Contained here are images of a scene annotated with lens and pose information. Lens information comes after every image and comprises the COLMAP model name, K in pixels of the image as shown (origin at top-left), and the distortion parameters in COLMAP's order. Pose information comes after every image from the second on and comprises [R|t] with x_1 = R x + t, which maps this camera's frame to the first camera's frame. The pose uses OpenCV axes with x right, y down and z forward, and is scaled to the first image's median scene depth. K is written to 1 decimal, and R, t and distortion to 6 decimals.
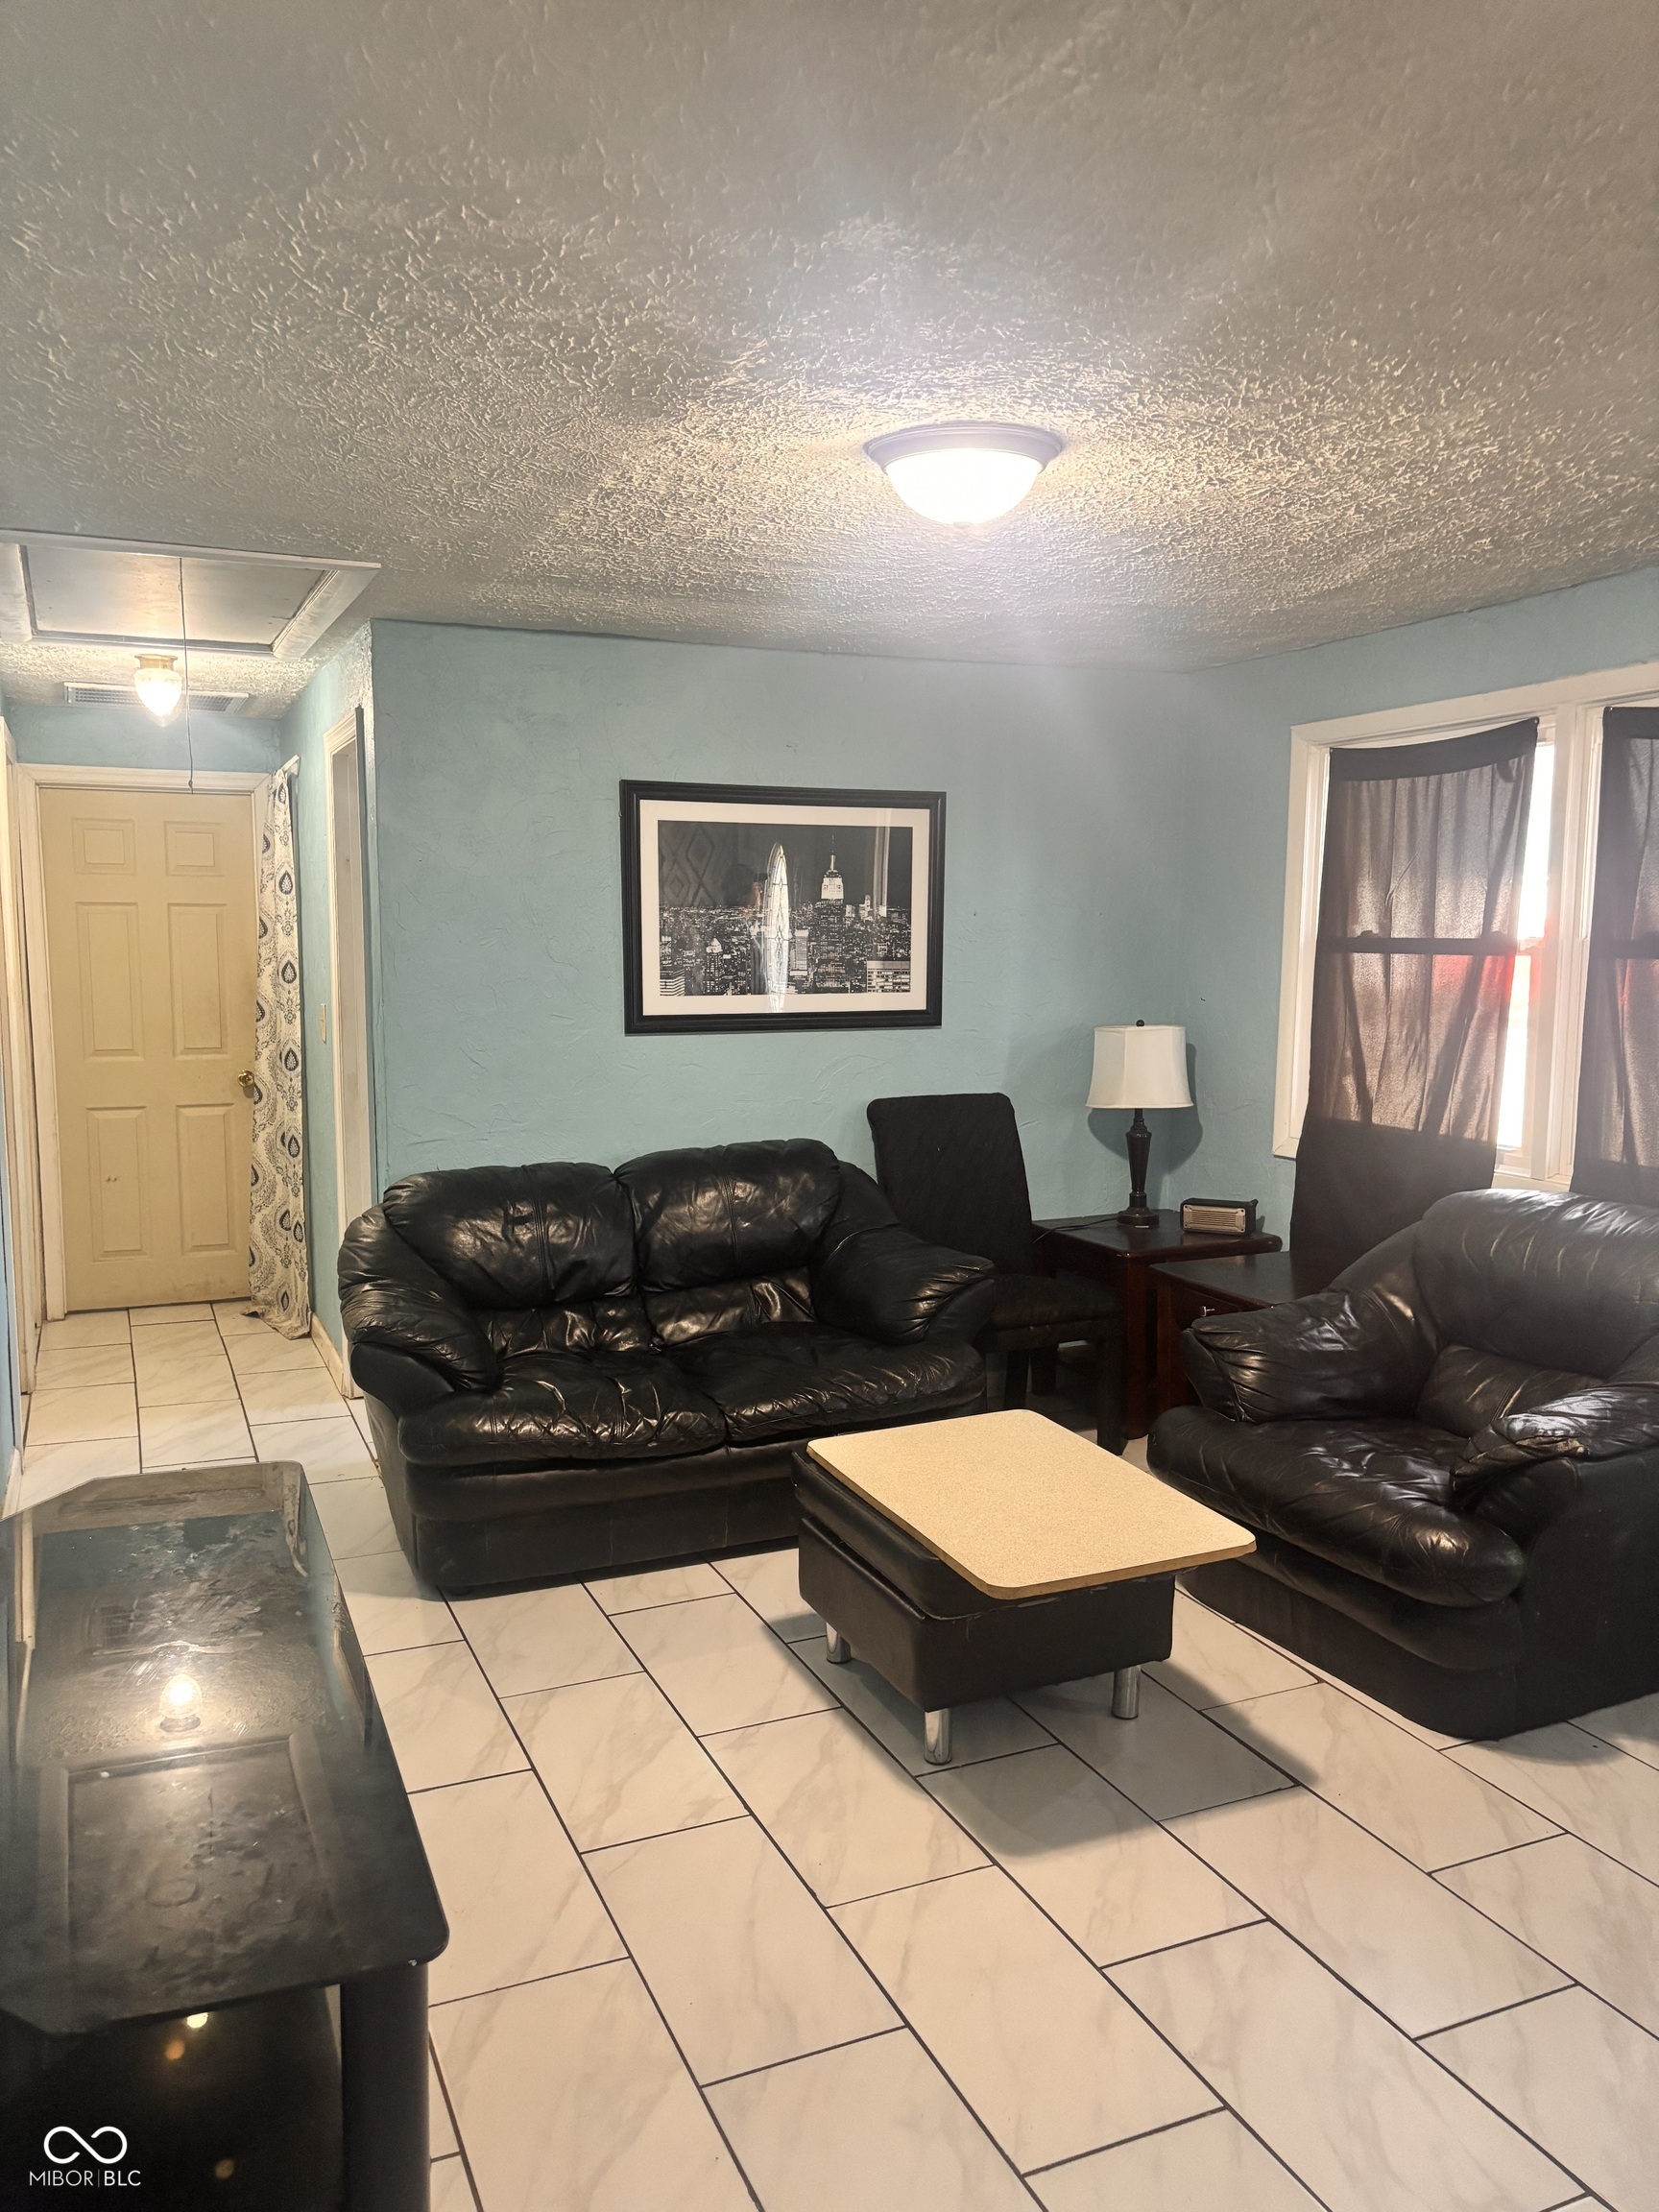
lens RADIAL K [[1695.9, 0, 827.4], [0, 1695.9, 1105.0], [0, 0, 1]] dist [0.055948, -0.074507]
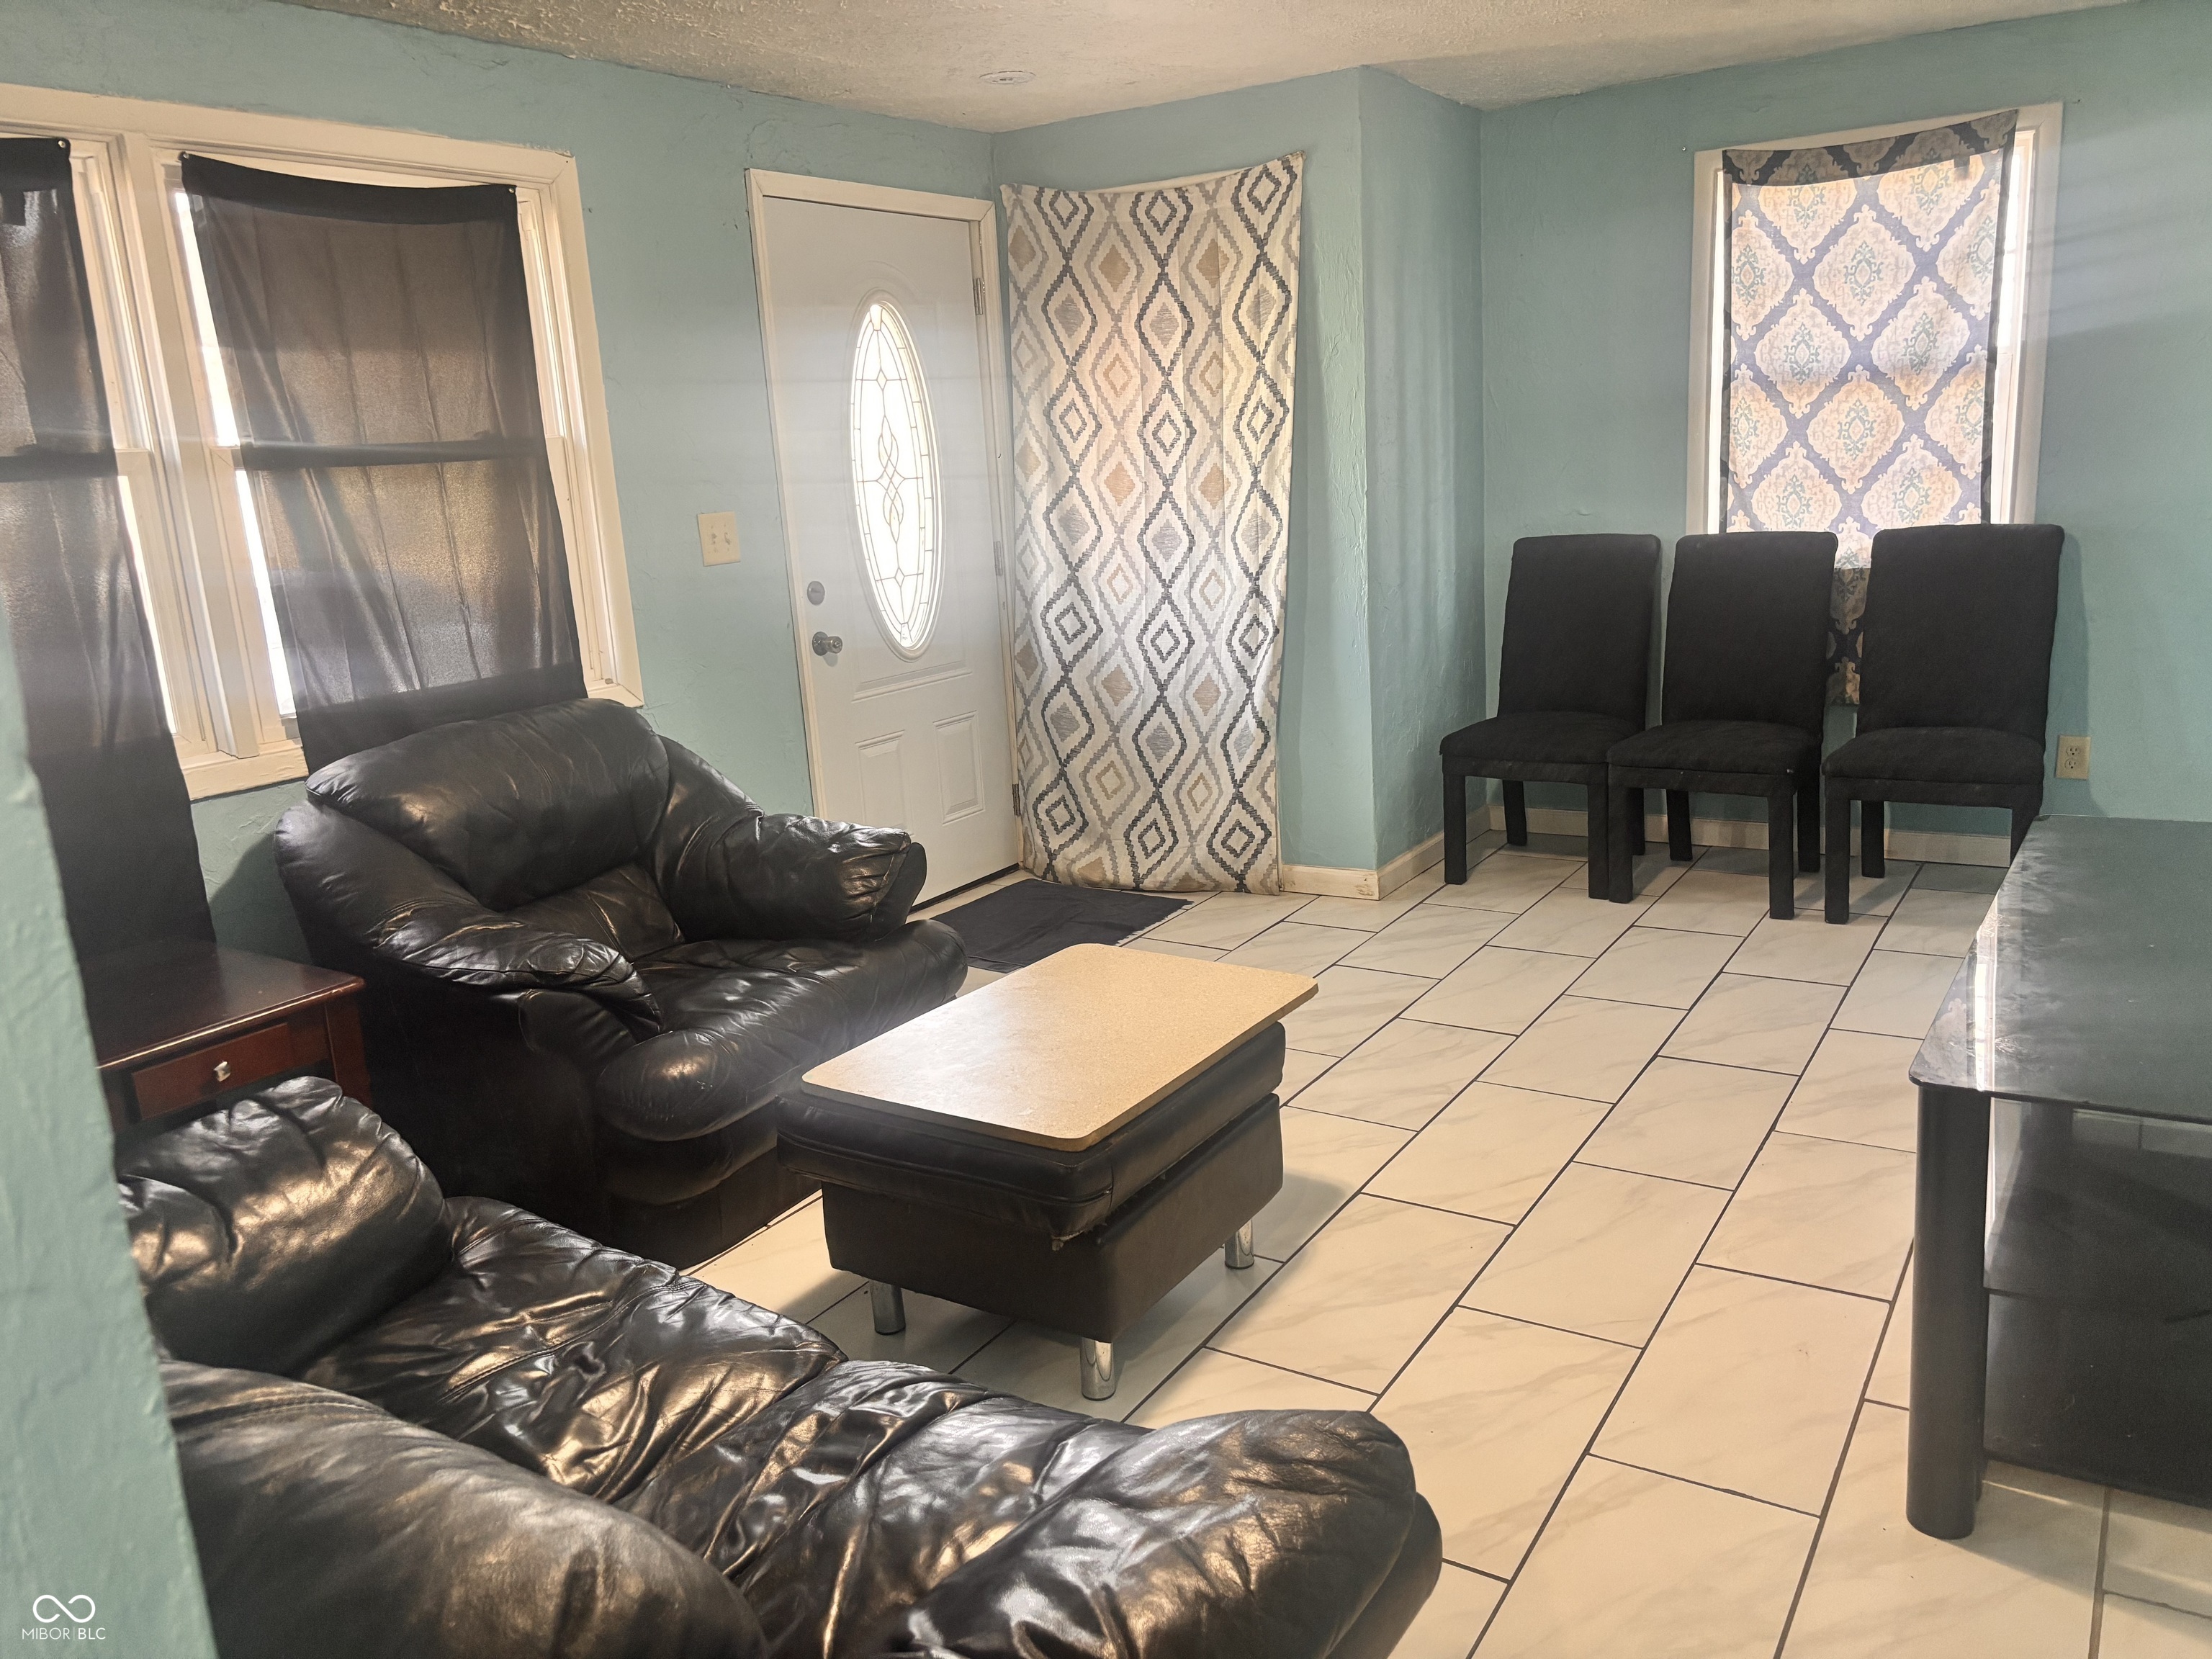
lens RADIAL K [[1695.9, 0, 1117.0], [0, 1695.9, 812.7], [0, 0, 1]] dist [0.055948, -0.074507]
pose [[-0.567136, -0.172042, 0.805455, -0.649305], [0.125664, 0.948416, 0.291060, -0.152980], [-0.813981, 0.266287, -0.516261, 1.534991]]
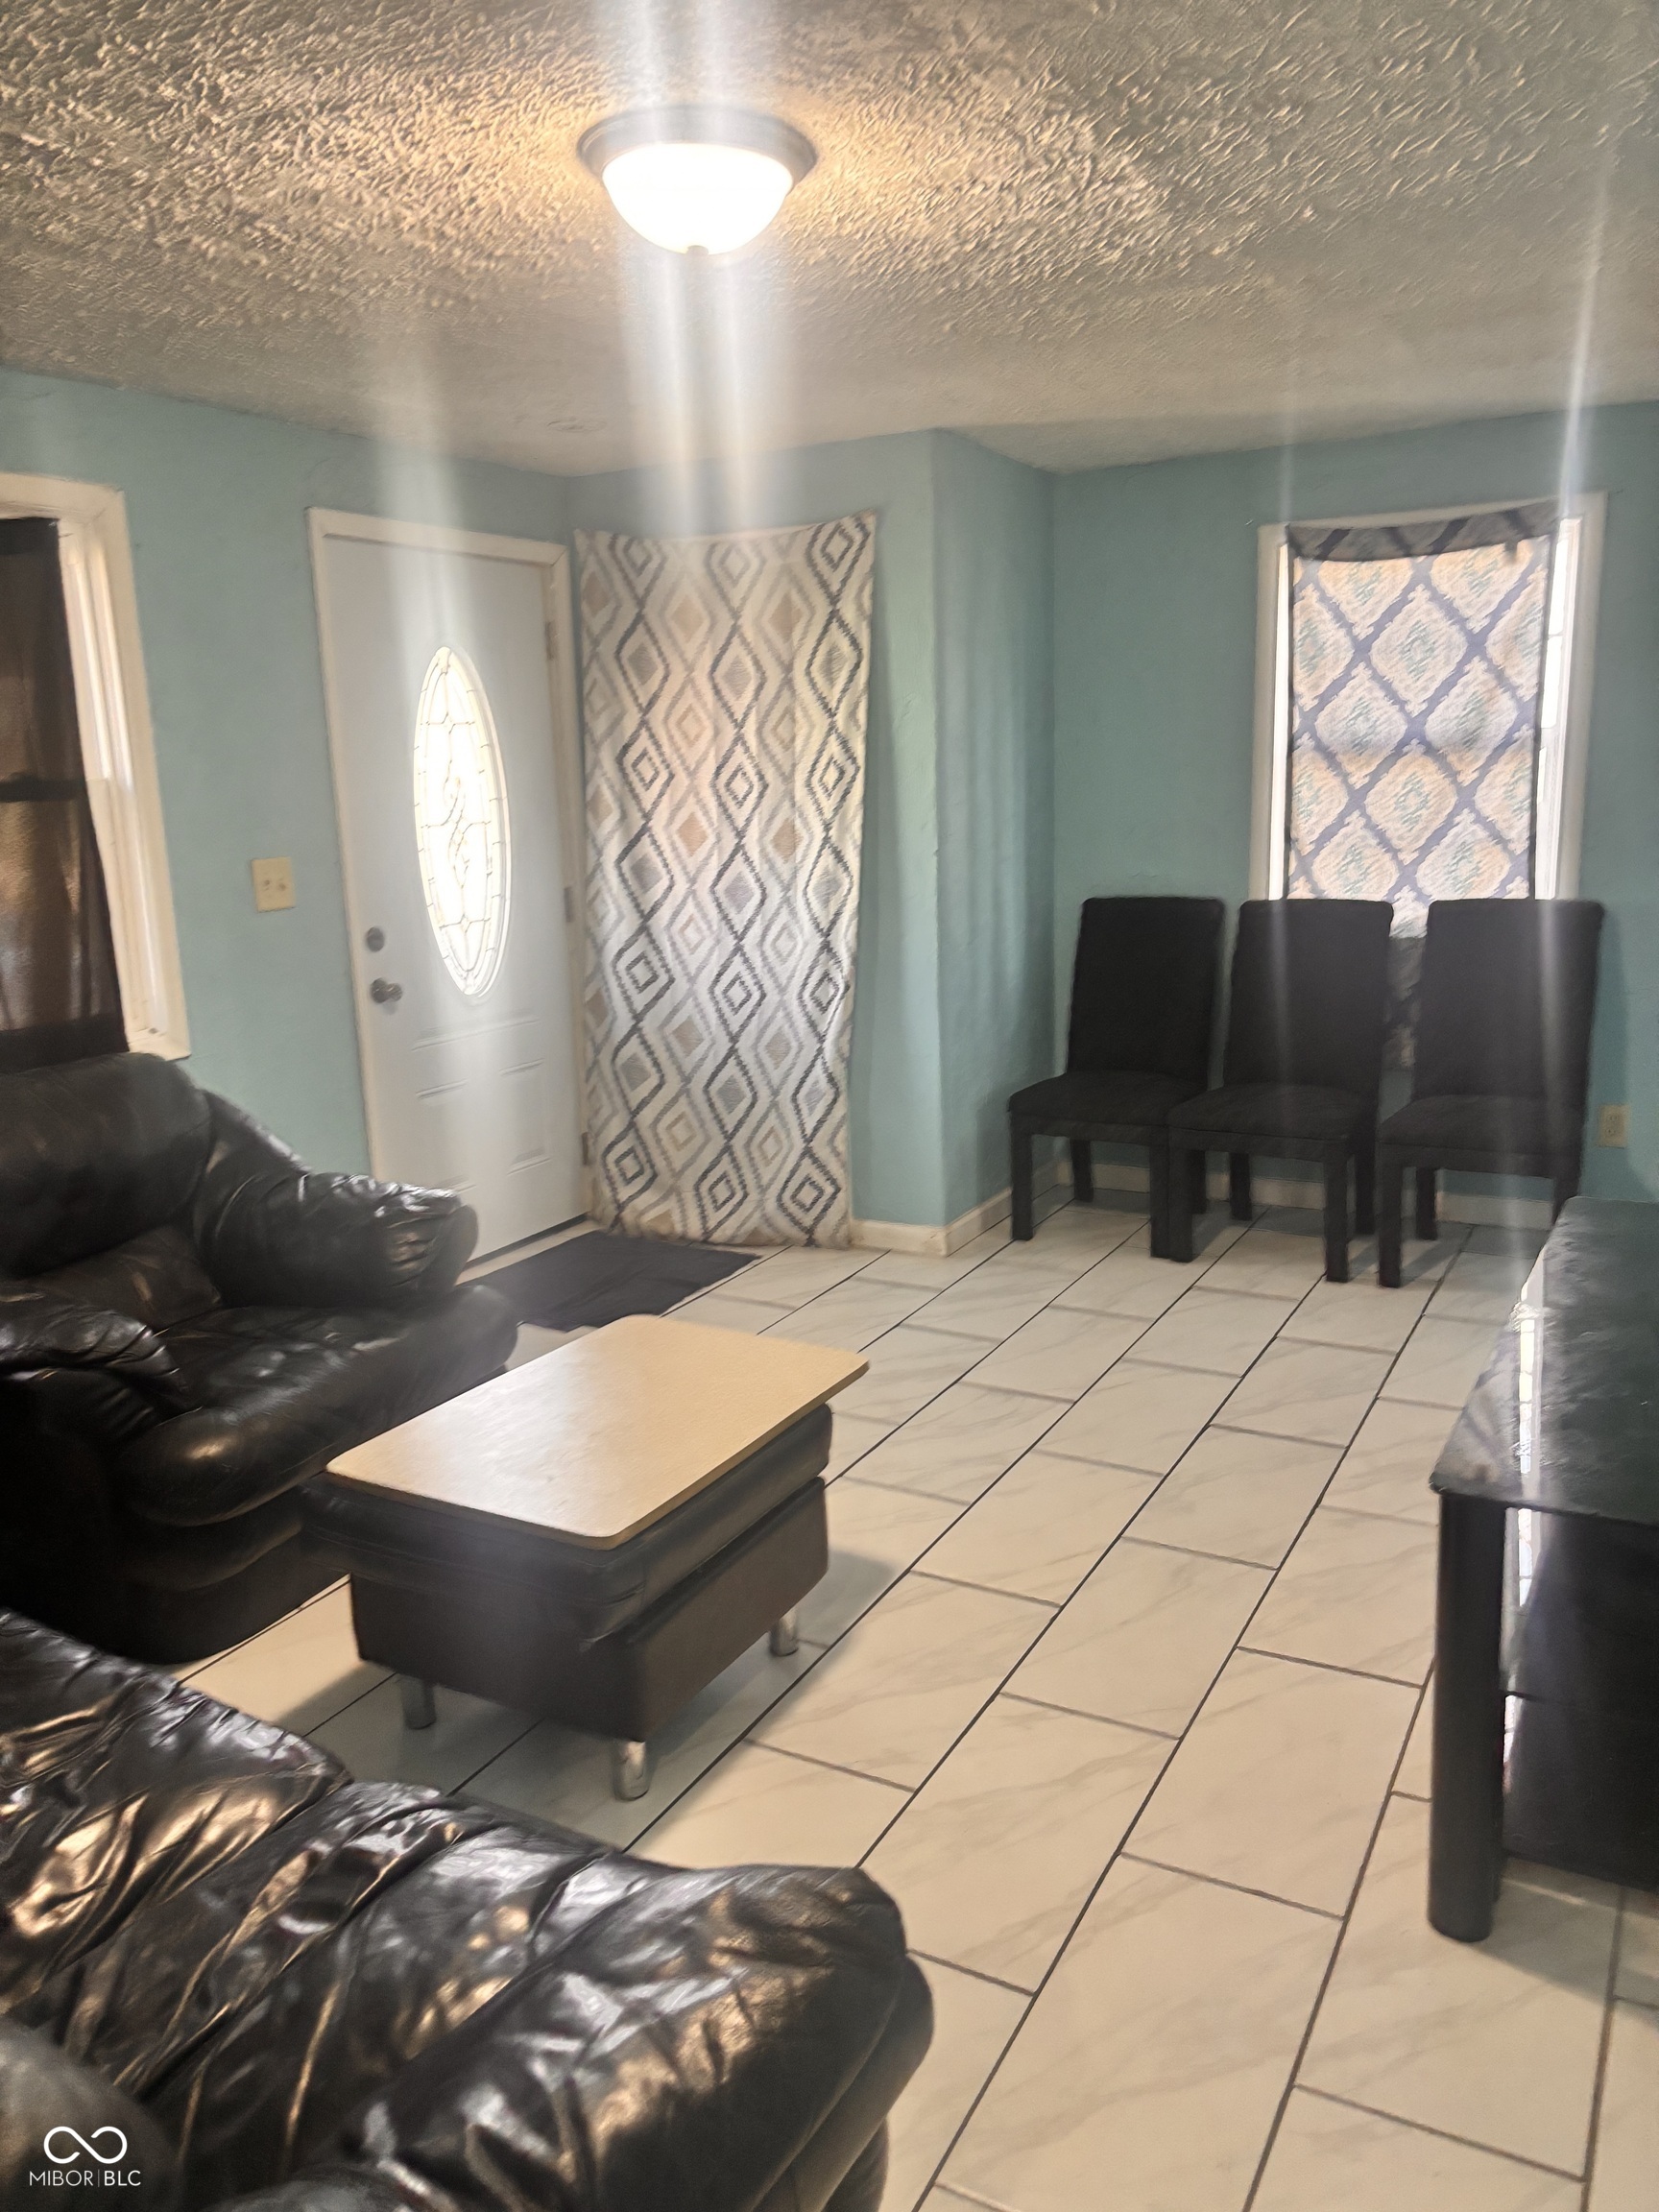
lens RADIAL K [[1695.9, 0, 830.9], [0, 1695.9, 1118.4], [0, 0, 1]] dist [0.055948, -0.074507]
pose [[-0.620543, -0.169332, 0.765672, -0.648207], [0.094707, 0.953077, 0.287533, -0.173813], [-0.778433, 0.250941, -0.575388, 1.498490]]
